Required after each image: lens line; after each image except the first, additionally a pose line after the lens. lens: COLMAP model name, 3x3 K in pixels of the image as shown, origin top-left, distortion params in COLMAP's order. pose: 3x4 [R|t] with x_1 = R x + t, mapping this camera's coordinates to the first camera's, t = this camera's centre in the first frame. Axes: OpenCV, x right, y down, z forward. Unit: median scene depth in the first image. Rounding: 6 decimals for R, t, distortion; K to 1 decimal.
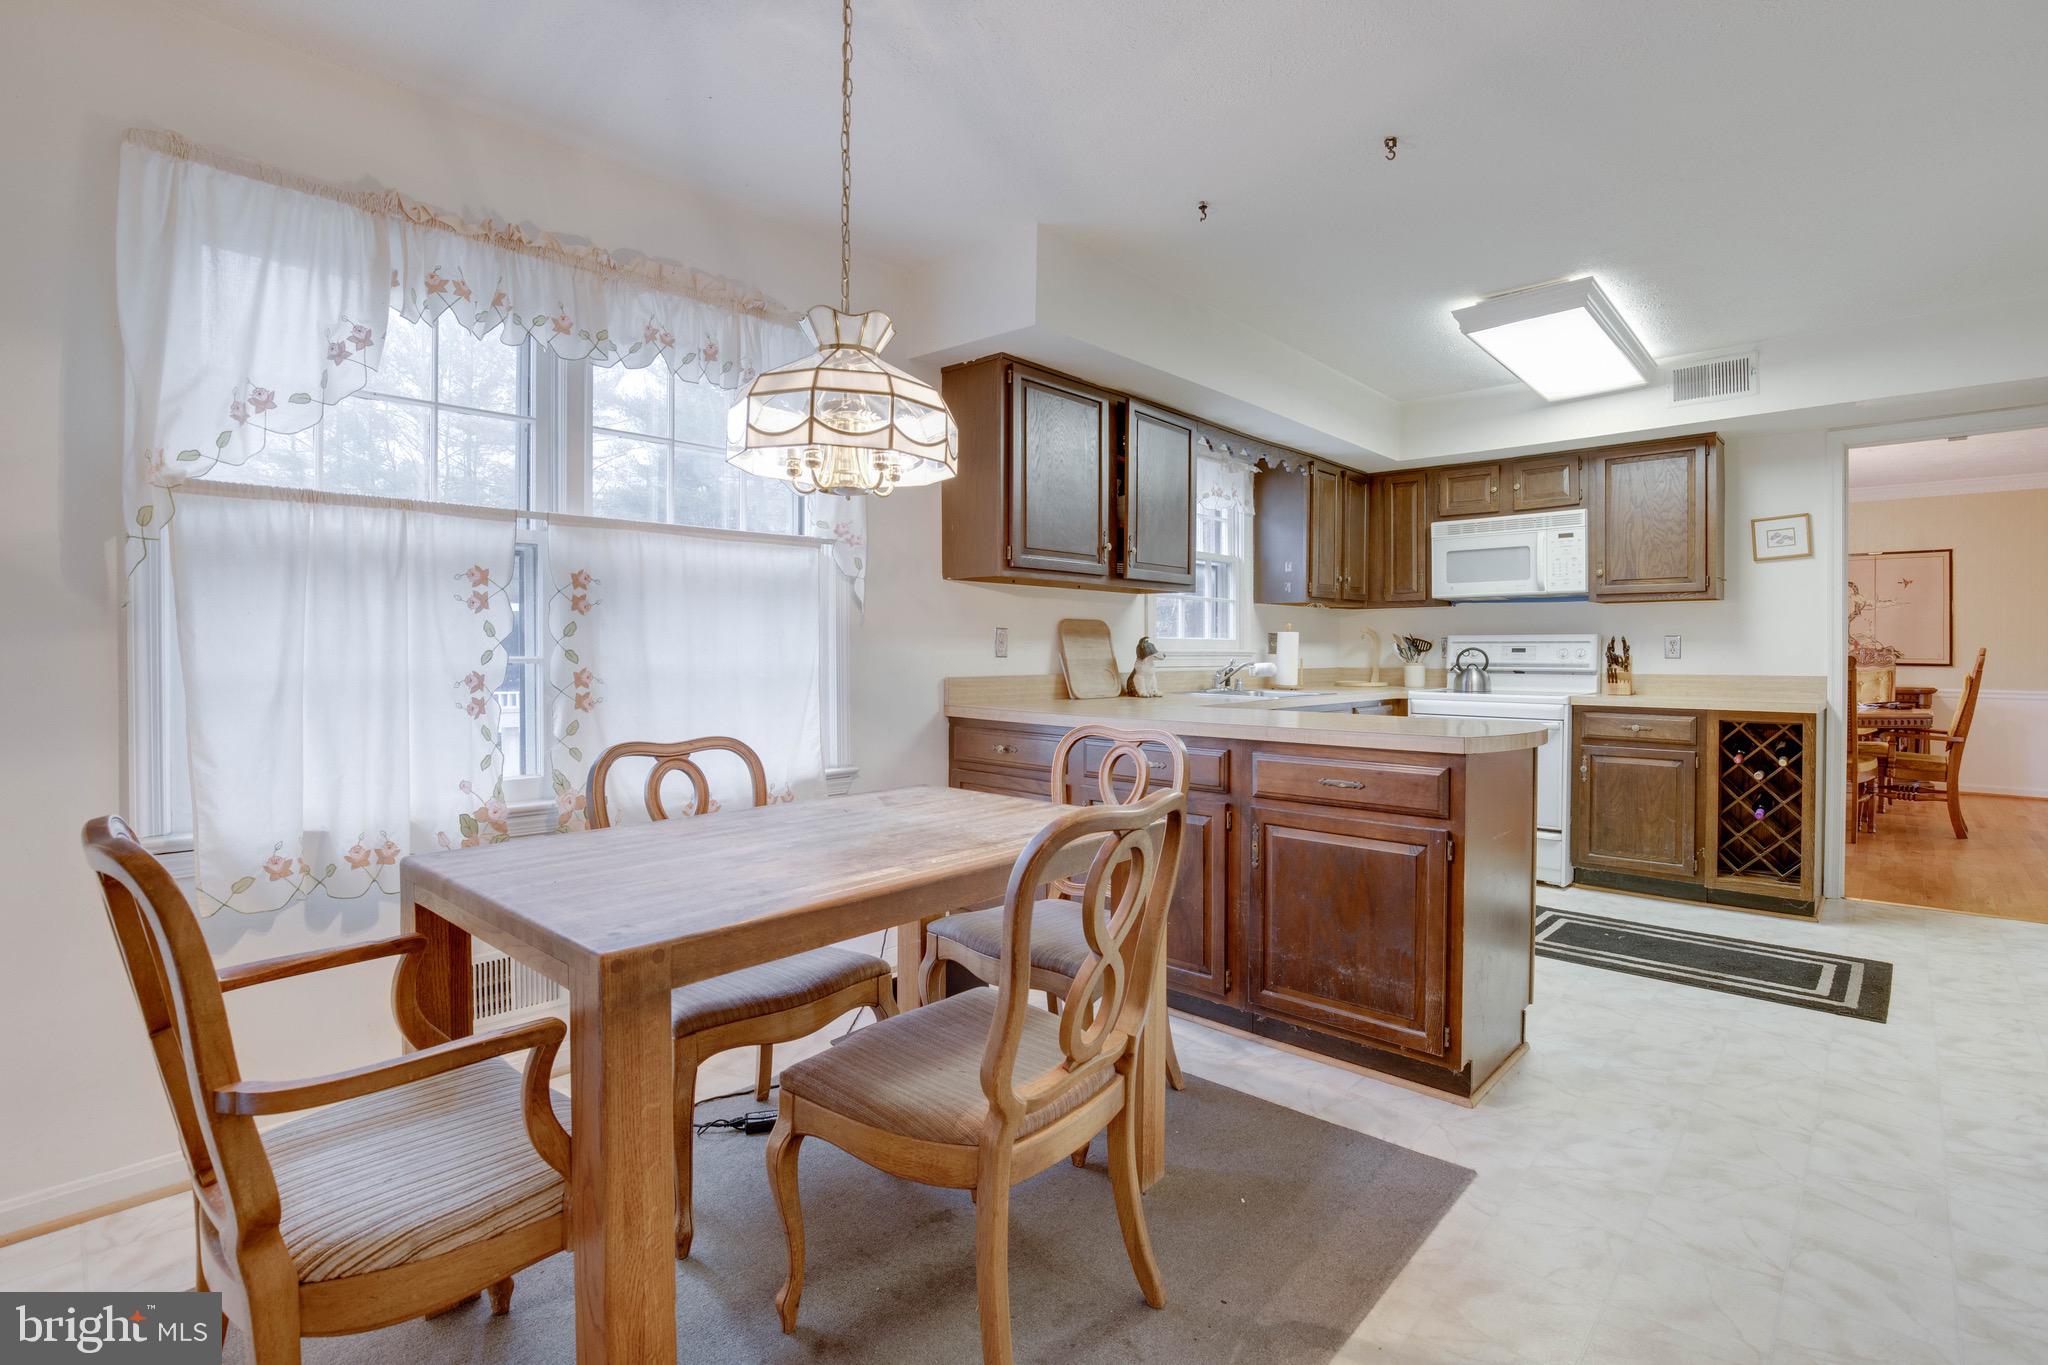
lens RADIAL K [[959.5, 0, 1044.2], [0, 959.5, 657.5], [0, 0, 1]] dist [-0.038457, 0.005712]
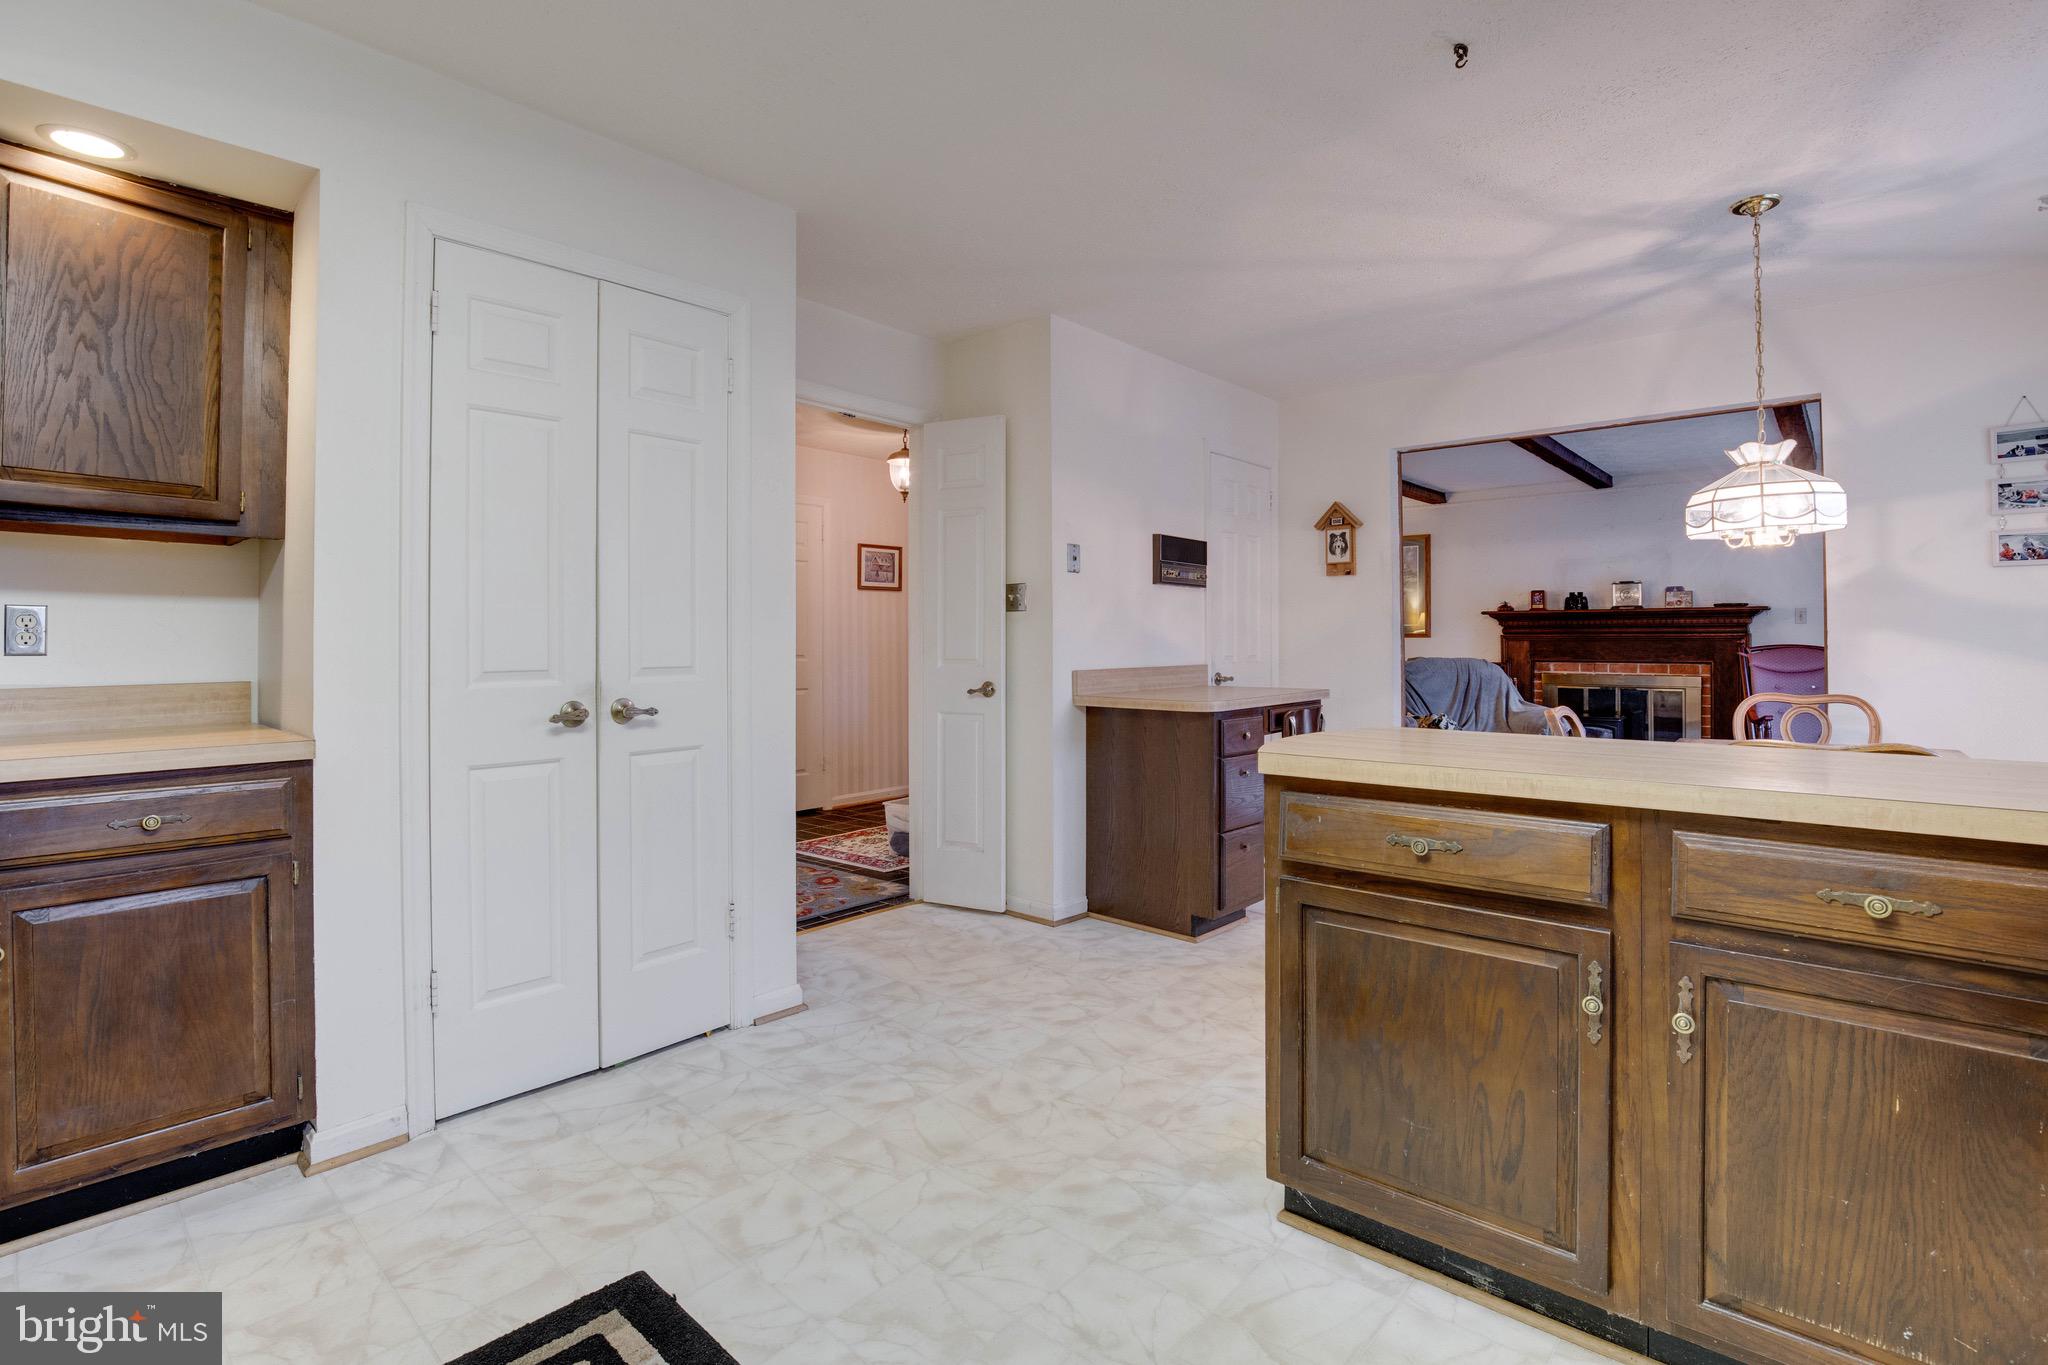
lens RADIAL K [[959.5, 0, 1035.6], [0, 959.5, 635.0], [0, 0, 1]] dist [-0.038457, 0.005712]
pose [[-0.999996, 0.001379, -0.002462, 0.438834], [0.001384, 0.999997, -0.001938, -0.005863], [0.002459, -0.001942, -0.999995, 1.072767]]
